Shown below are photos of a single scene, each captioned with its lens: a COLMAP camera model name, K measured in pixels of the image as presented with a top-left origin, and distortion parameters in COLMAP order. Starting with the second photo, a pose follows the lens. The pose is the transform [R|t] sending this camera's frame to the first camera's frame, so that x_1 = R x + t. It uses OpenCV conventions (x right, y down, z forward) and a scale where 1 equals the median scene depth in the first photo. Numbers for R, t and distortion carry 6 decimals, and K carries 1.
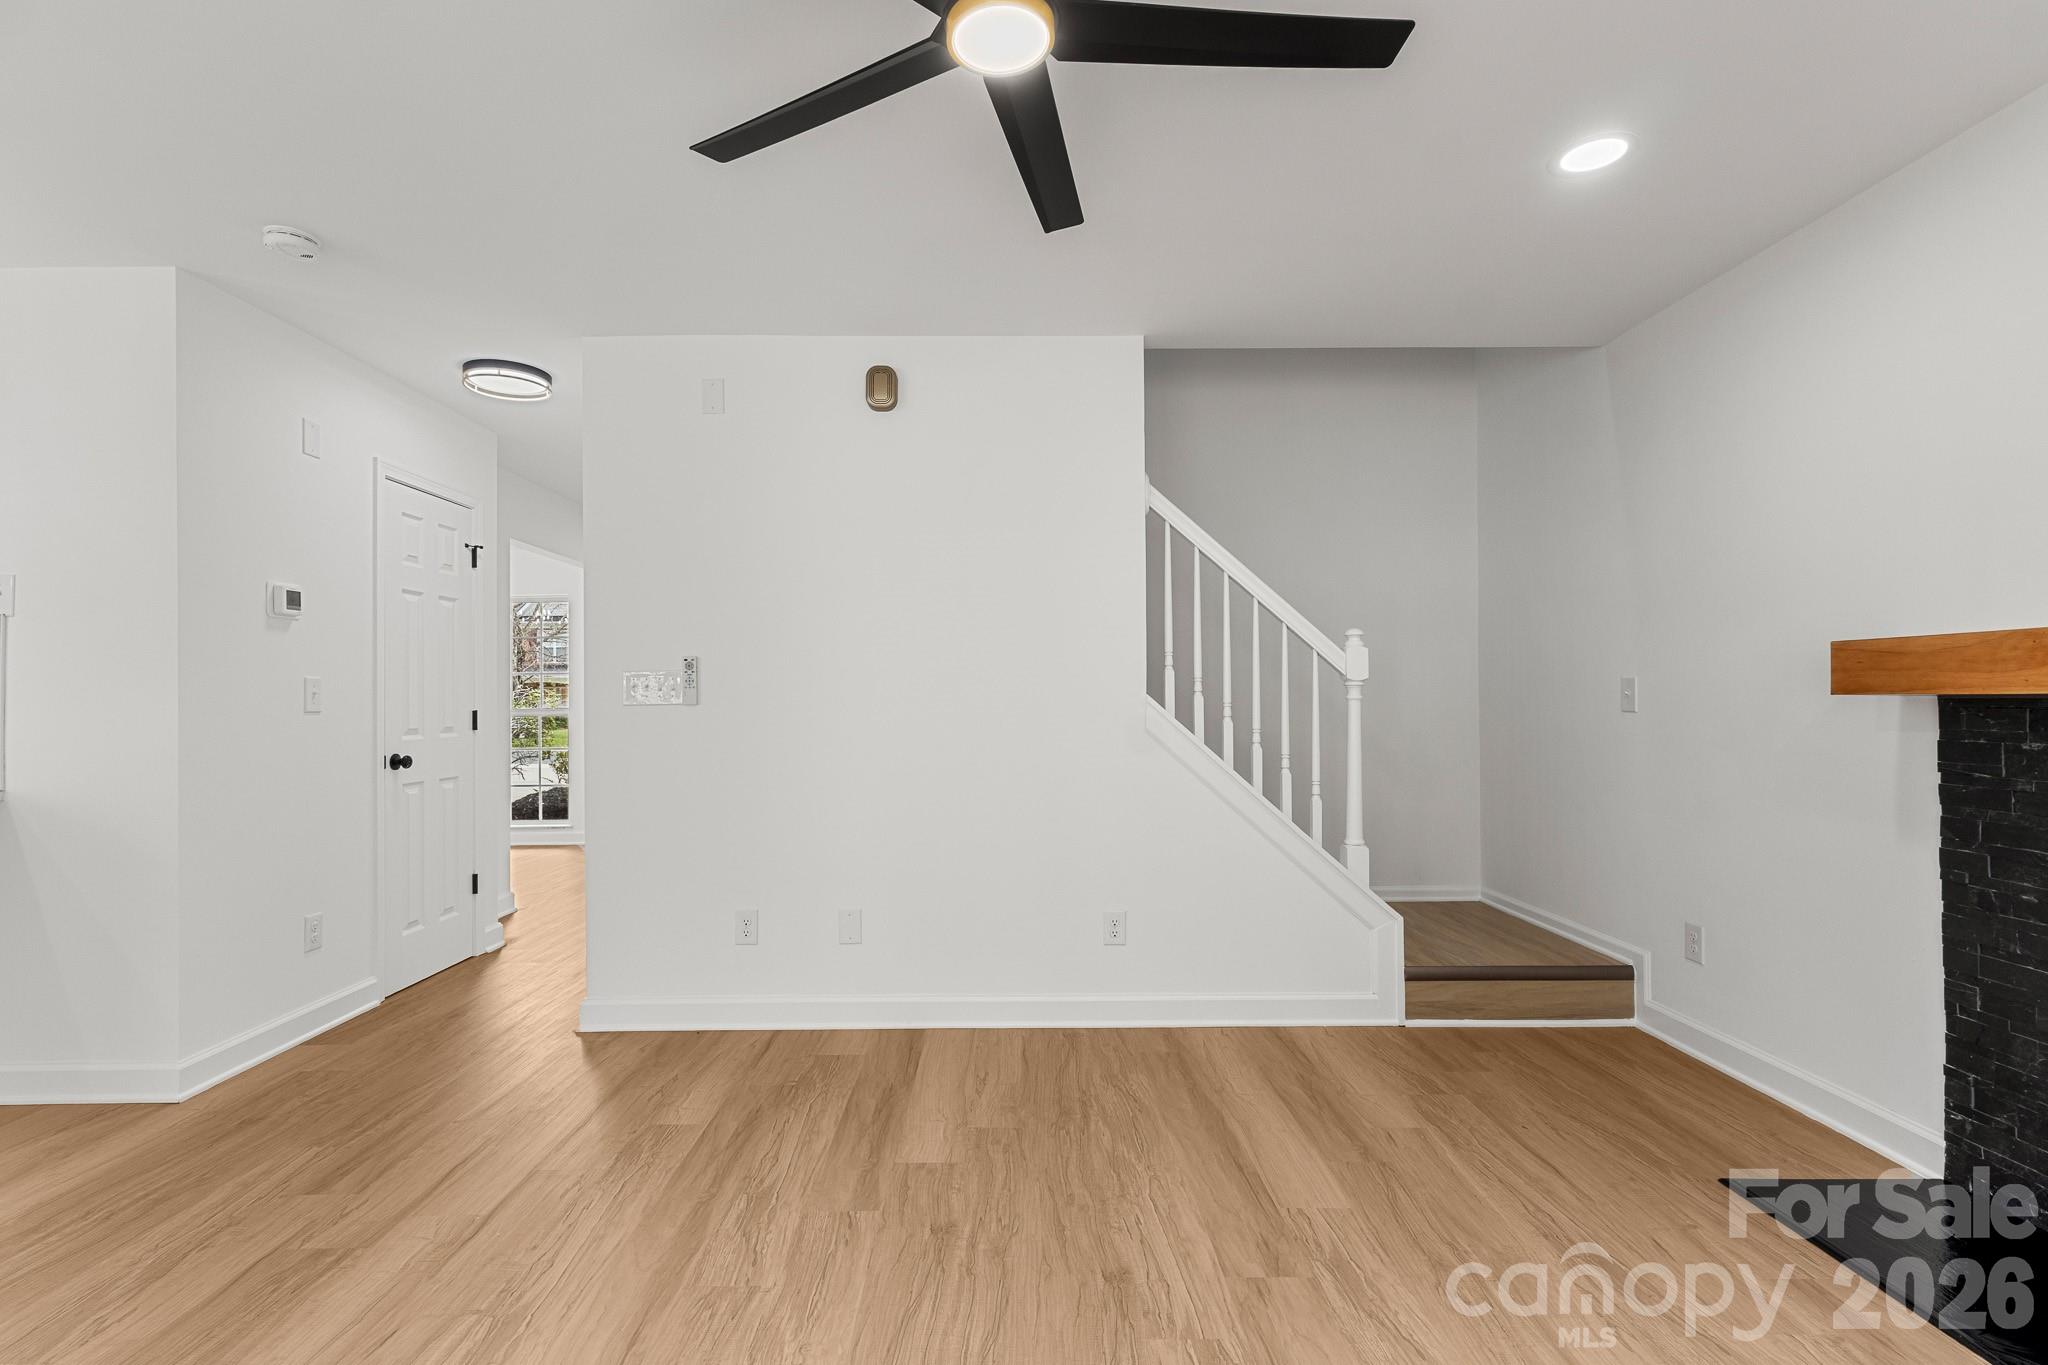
lens RADIAL K [[956.9, 0, 1015.6], [0, 956.9, 686.9], [0, 0, 1]] dist [0.005090, 0.000365]
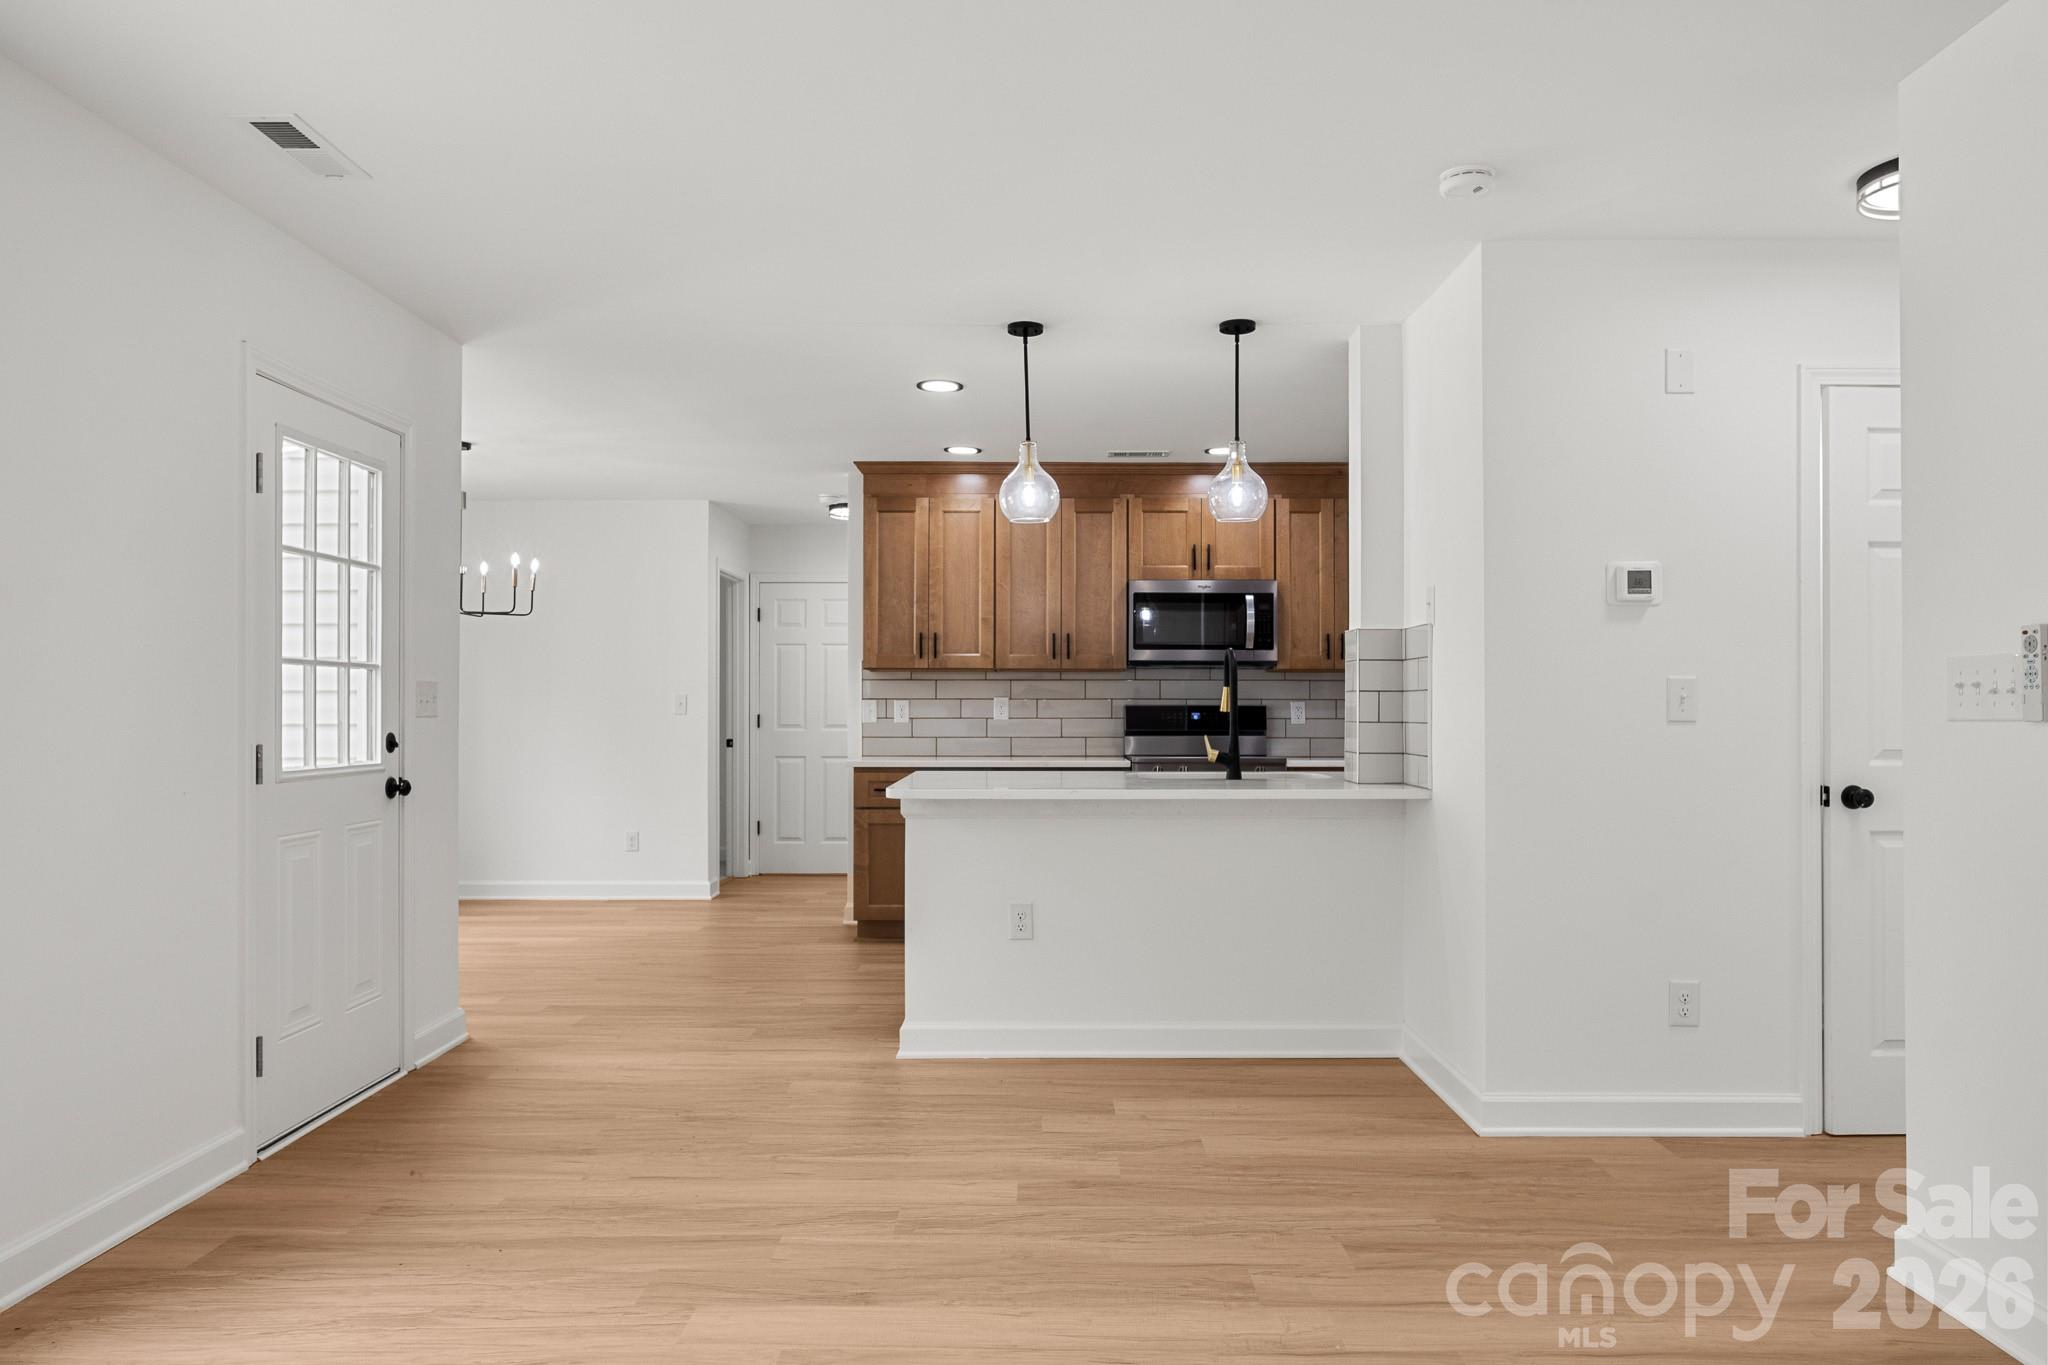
lens RADIAL K [[1355.1, 0, 1027.8], [0, 1355.1, 692.7], [0, 0, 1]] dist [-0.006198, -0.000768]
pose [[-0.011186, -0.001228, -0.999937, 0.447243], [0.009562, 0.999953, -0.001335, -0.001033], [0.999892, -0.009576, -0.011174, 0.575531]]
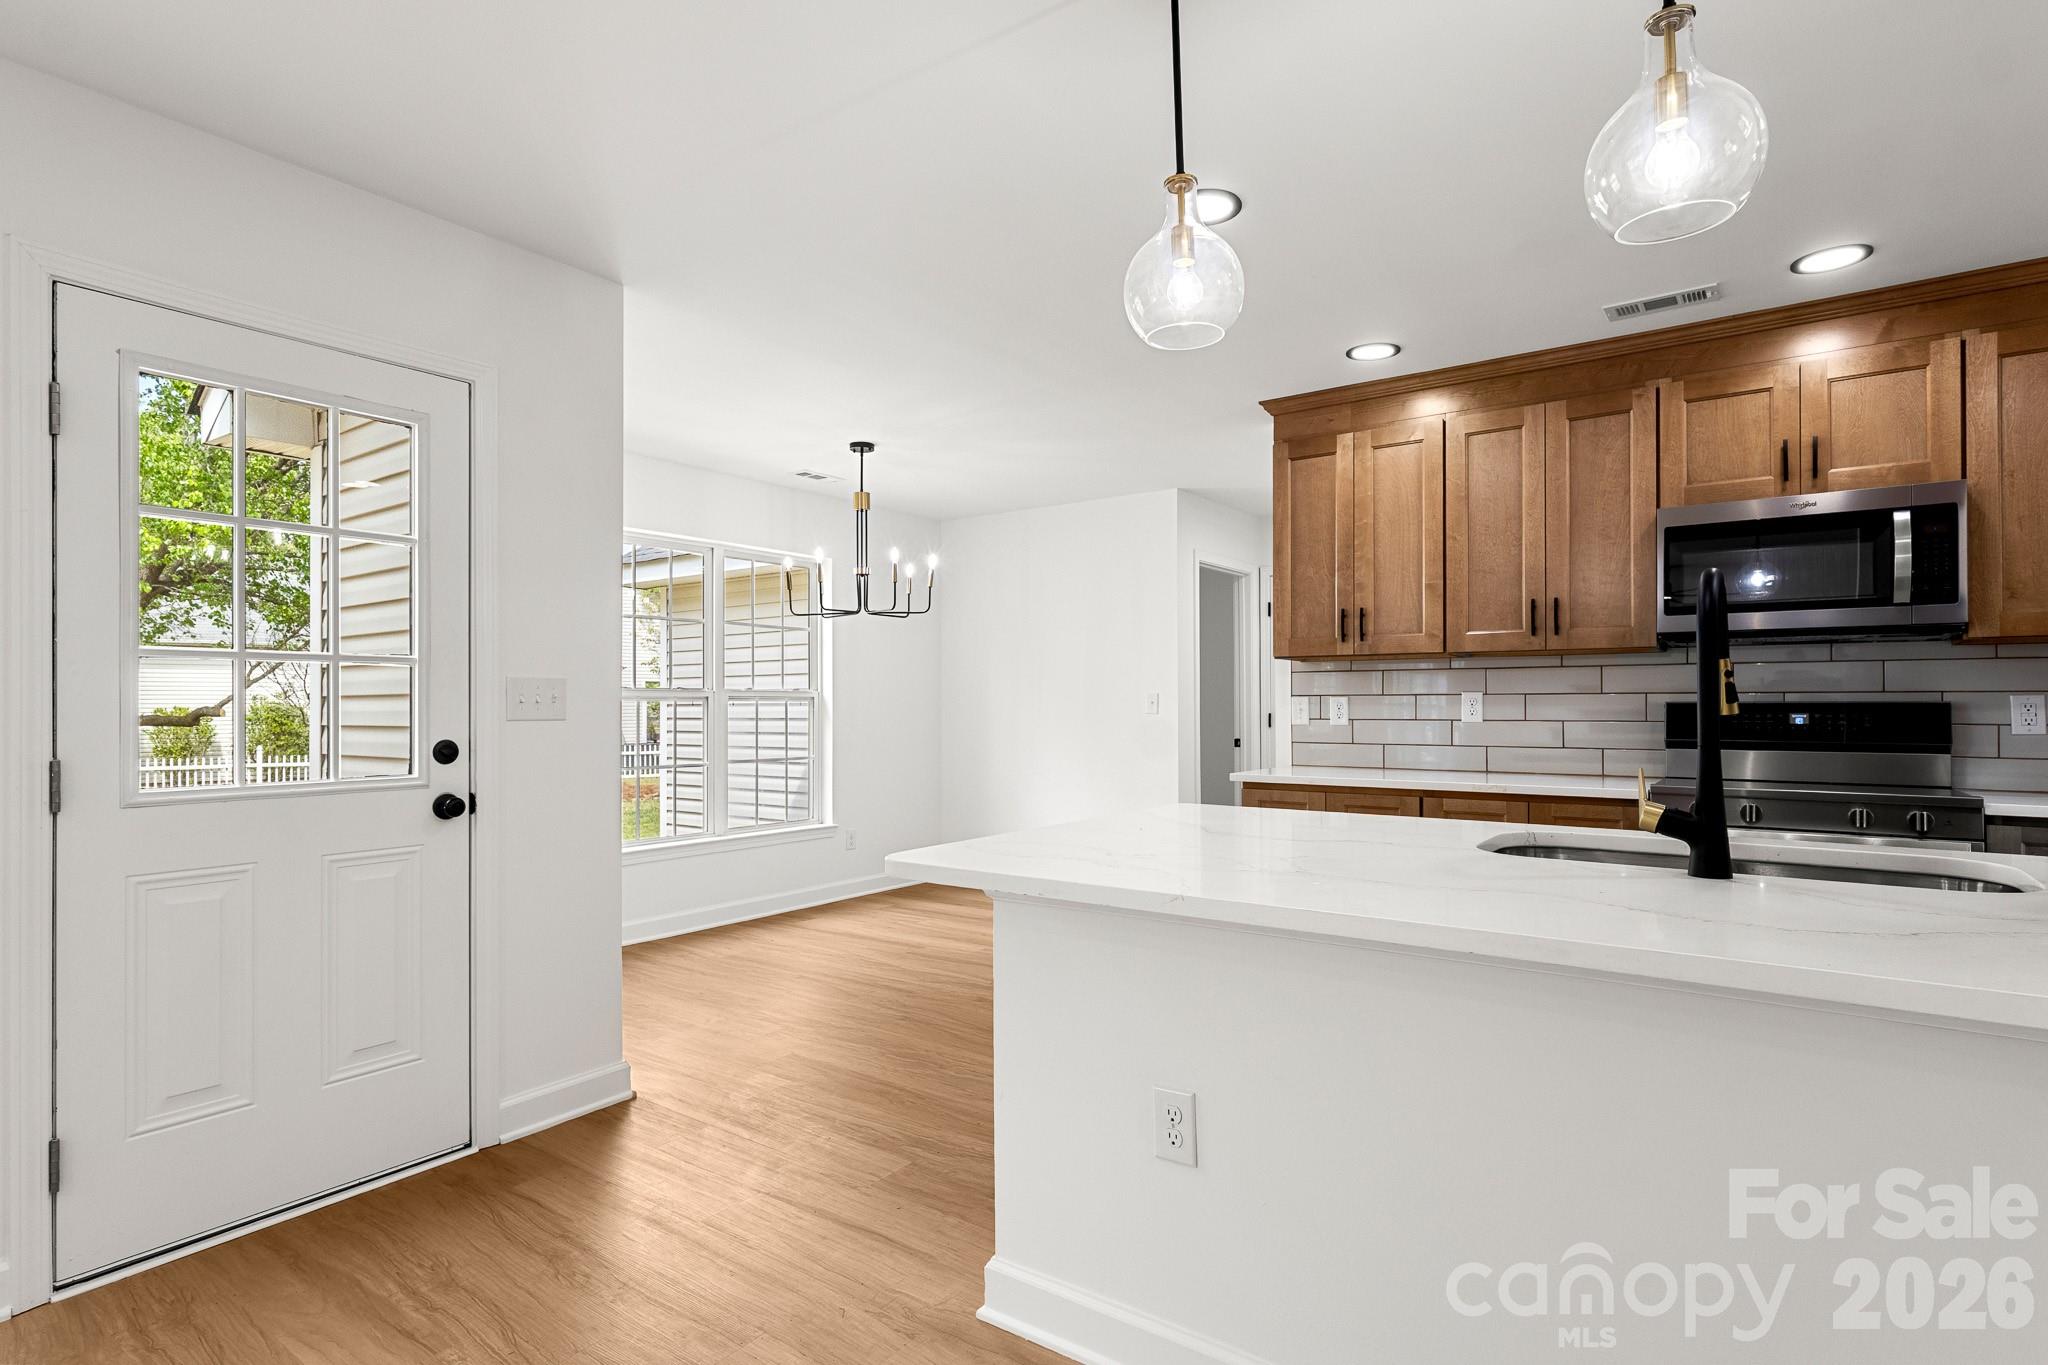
lens RADIAL K [[1023.7, 0, 1034.2], [0, 1023.7, 695.7], [0, 0, 1]] dist [0.005294, 0.000667]
pose [[-0.587890, 0.003508, -0.808933, -0.606656], [0.015888, 0.999848, -0.007211, 0.009557], [0.808785, -0.017091, -0.587856, 0.846686]]
